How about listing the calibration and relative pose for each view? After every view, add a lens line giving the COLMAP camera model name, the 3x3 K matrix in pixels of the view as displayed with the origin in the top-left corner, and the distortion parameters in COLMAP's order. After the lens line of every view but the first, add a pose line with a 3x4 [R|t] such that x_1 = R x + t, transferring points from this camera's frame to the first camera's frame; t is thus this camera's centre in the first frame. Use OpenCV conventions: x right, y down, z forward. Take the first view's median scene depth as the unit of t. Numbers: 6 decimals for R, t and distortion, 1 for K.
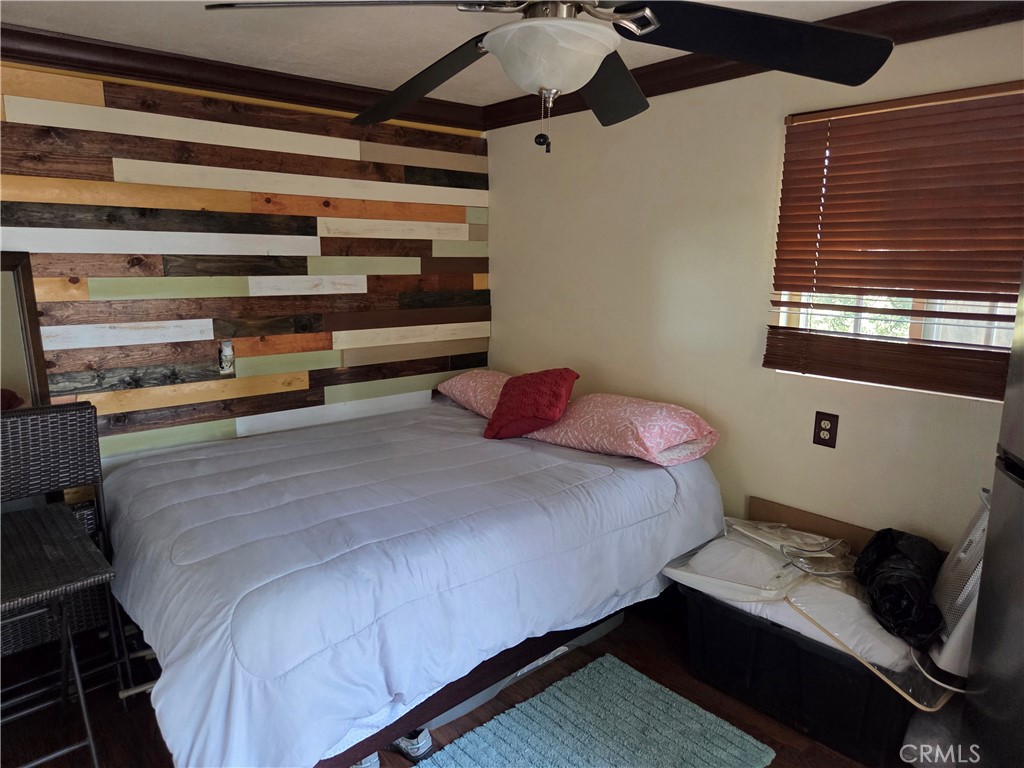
lens RADIAL K [[667.8, 0, 513.2], [0, 667.8, 376.8], [0, 0, 1]] dist [0.075680, -0.064165]
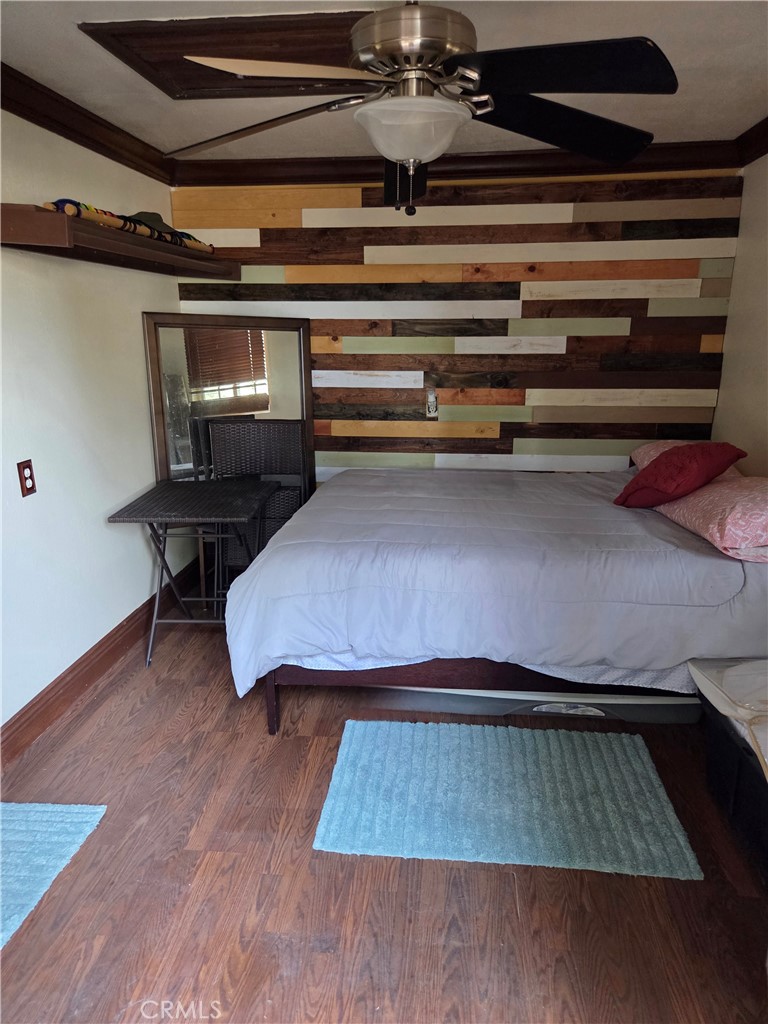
lens RADIAL K [[667.8, 0, 384.0], [0, 667.8, 512.0], [0, 0, 1]] dist [0.075680, -0.064165]
pose [[0.702855, 0.184619, -0.686958, 0.377194], [-0.120226, 0.982671, 0.141083, 0.004281], [0.701100, -0.016570, 0.712871, 0.048370]]
